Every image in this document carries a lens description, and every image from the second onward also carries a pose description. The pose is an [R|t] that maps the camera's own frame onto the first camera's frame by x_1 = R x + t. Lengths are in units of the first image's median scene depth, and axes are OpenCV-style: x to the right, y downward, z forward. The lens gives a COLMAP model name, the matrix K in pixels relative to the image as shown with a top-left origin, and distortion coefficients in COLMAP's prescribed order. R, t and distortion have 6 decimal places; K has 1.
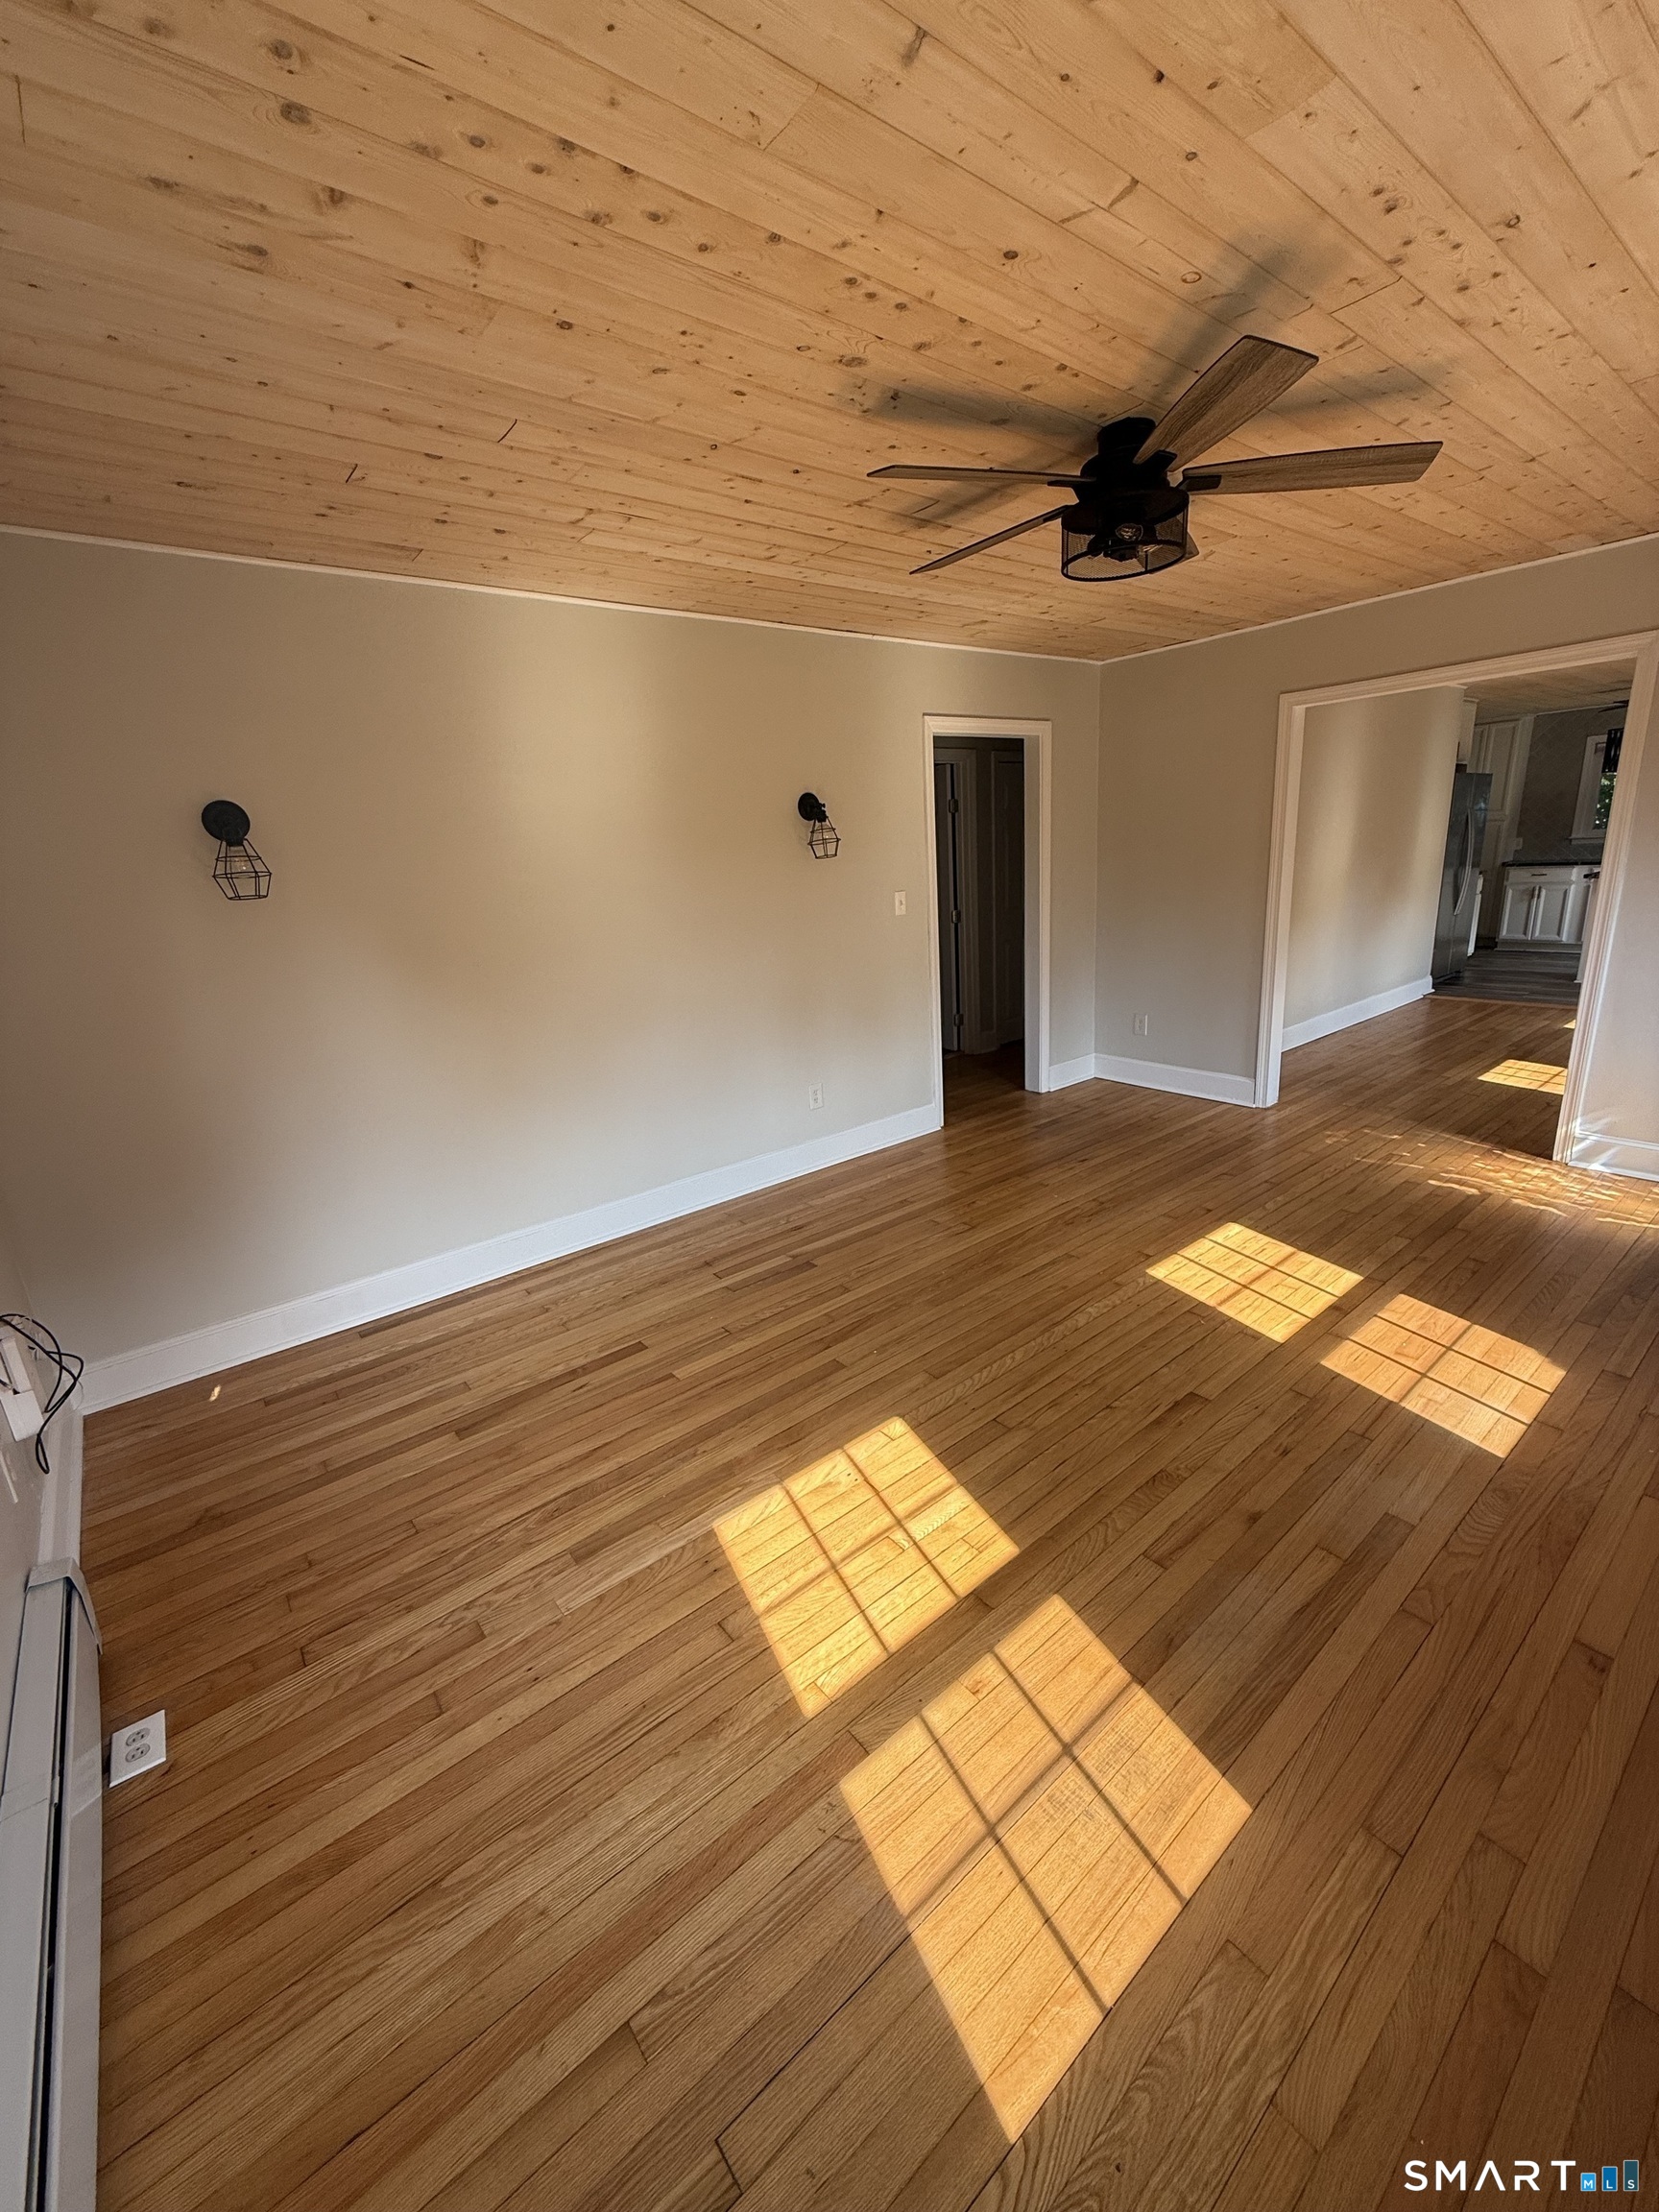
lens RADIAL K [[884.6, 0, 835.1], [0, 884.6, 1091.4], [0, 0, 1]] dist [-0.002685, 0.001738]
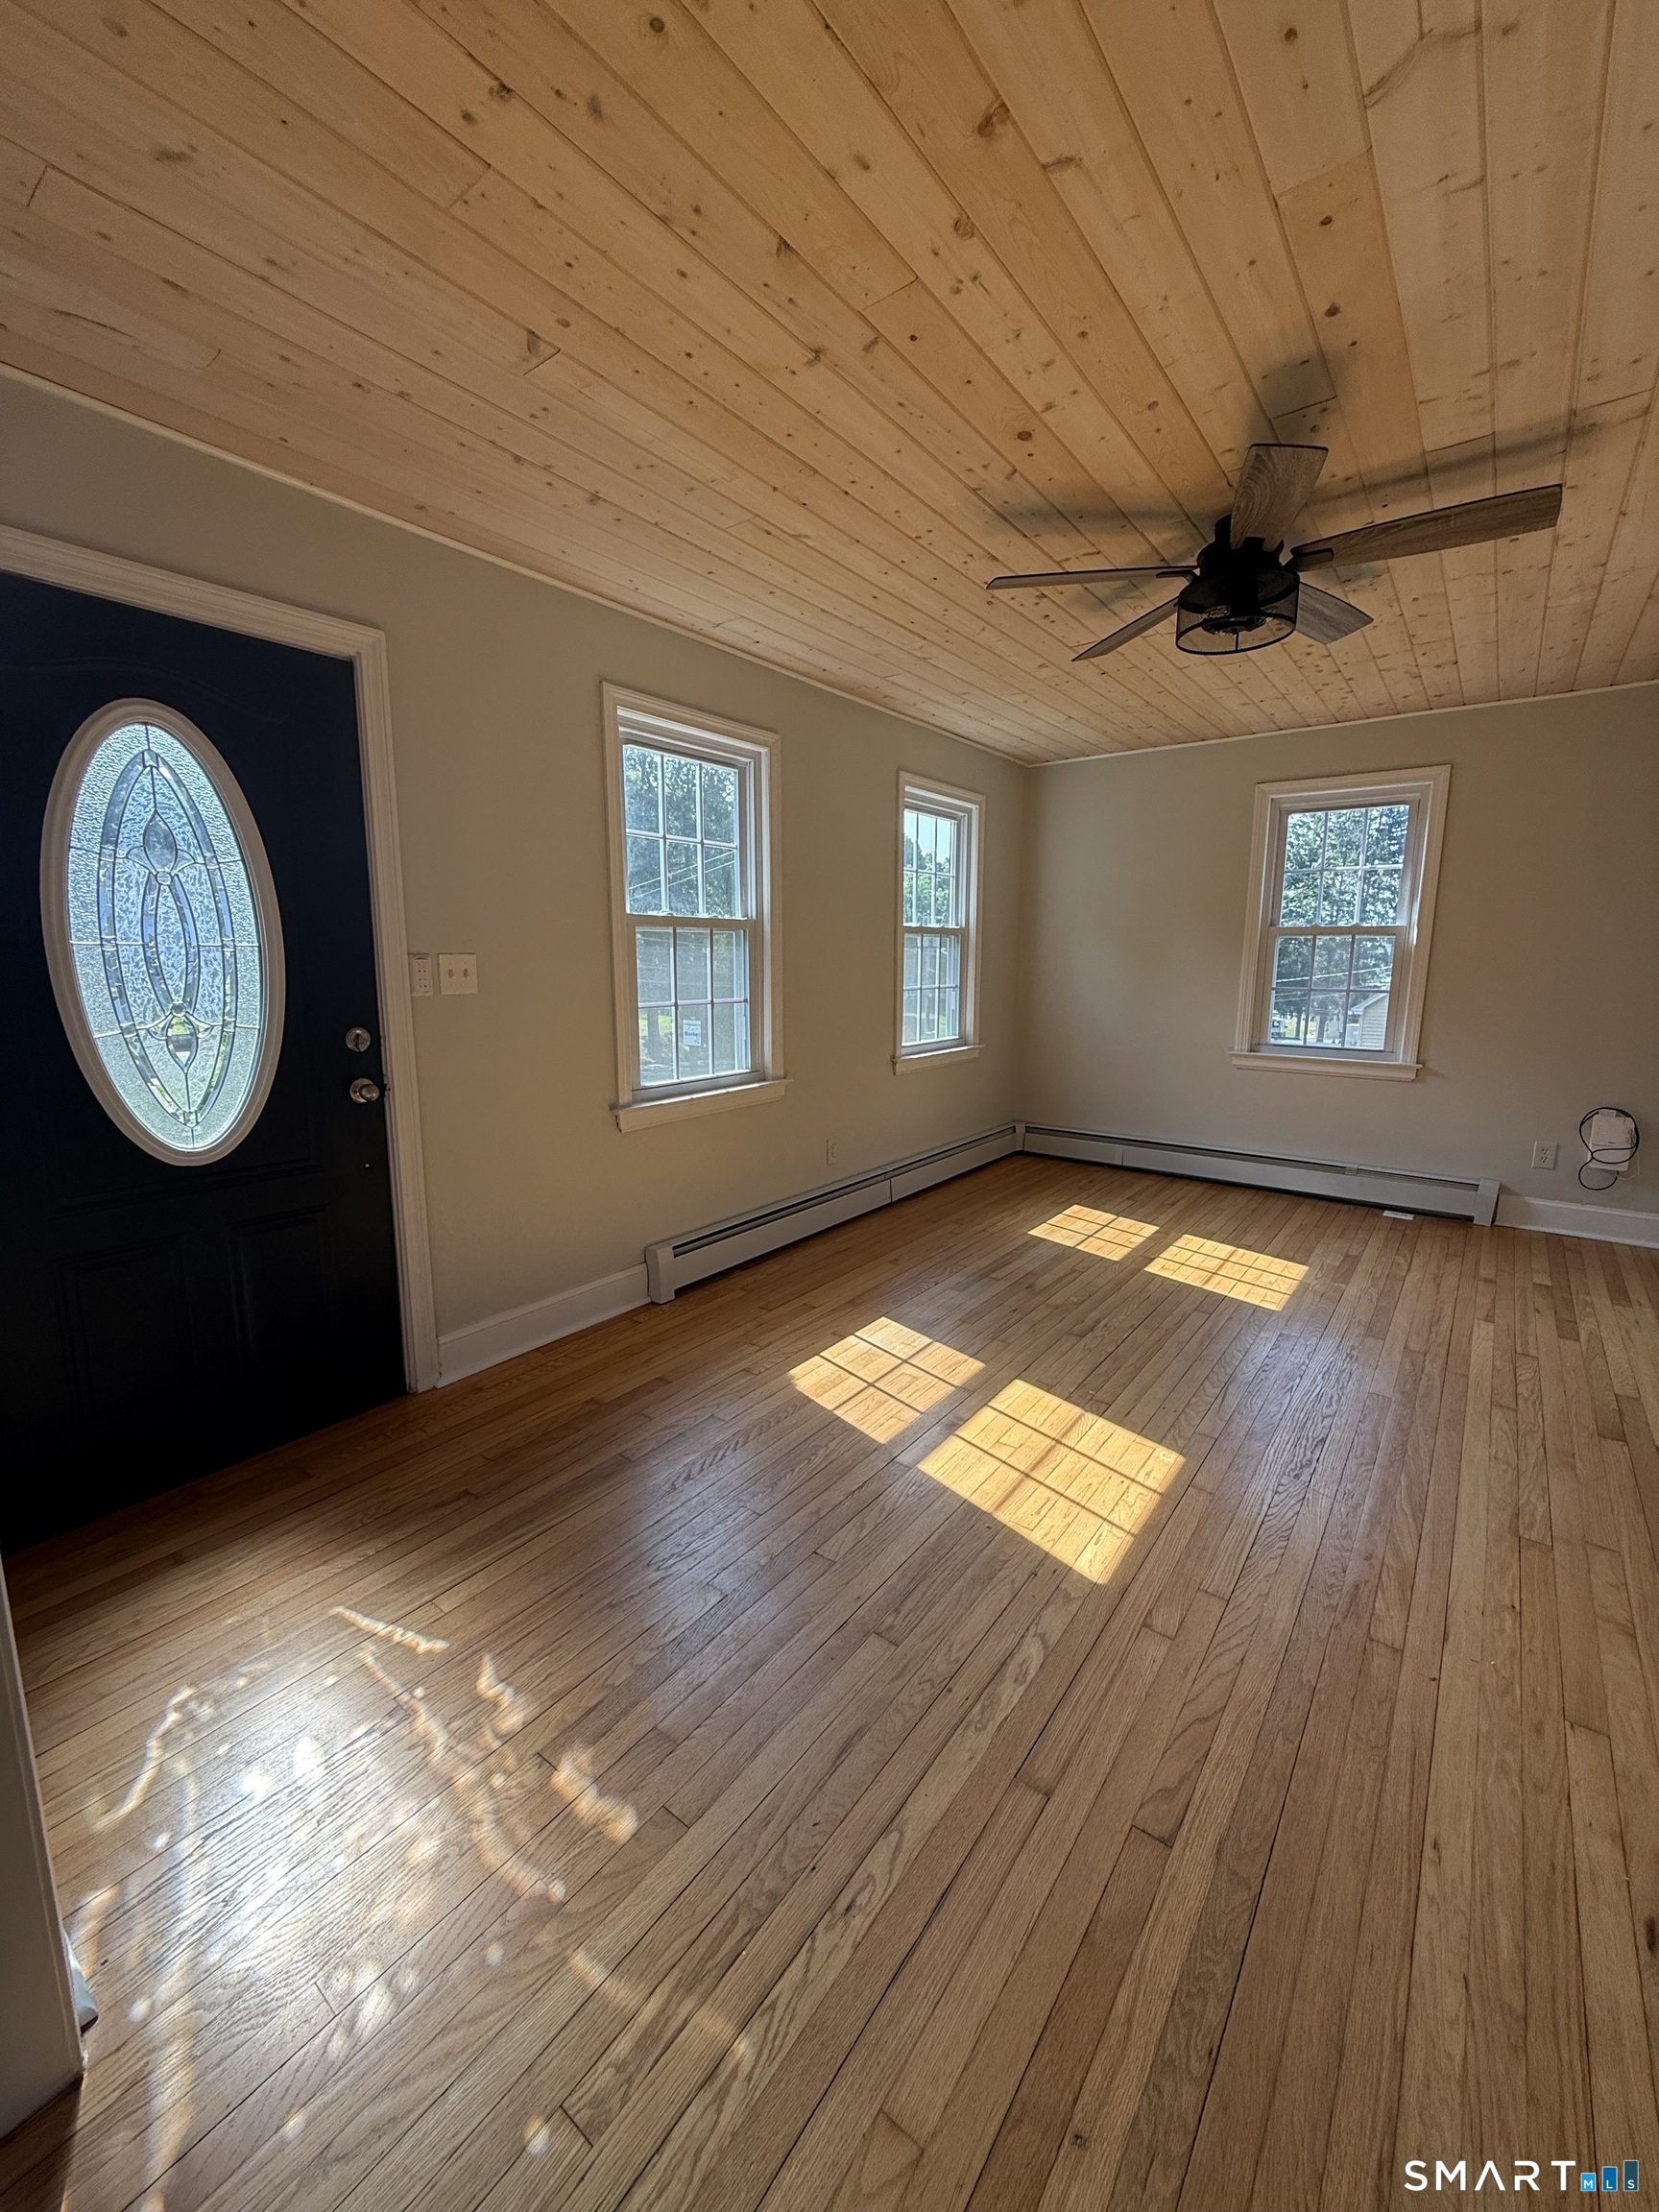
lens RADIAL K [[884.6, 0, 839.3], [0, 884.6, 1100.4], [0, 0, 1]] dist [-0.002685, 0.001738]
pose [[-0.967447, 0.098579, -0.233084, 0.890785], [-0.011755, 0.902517, 0.430495, -0.439271], [0.252800, 0.419221, -0.871978, 1.669457]]
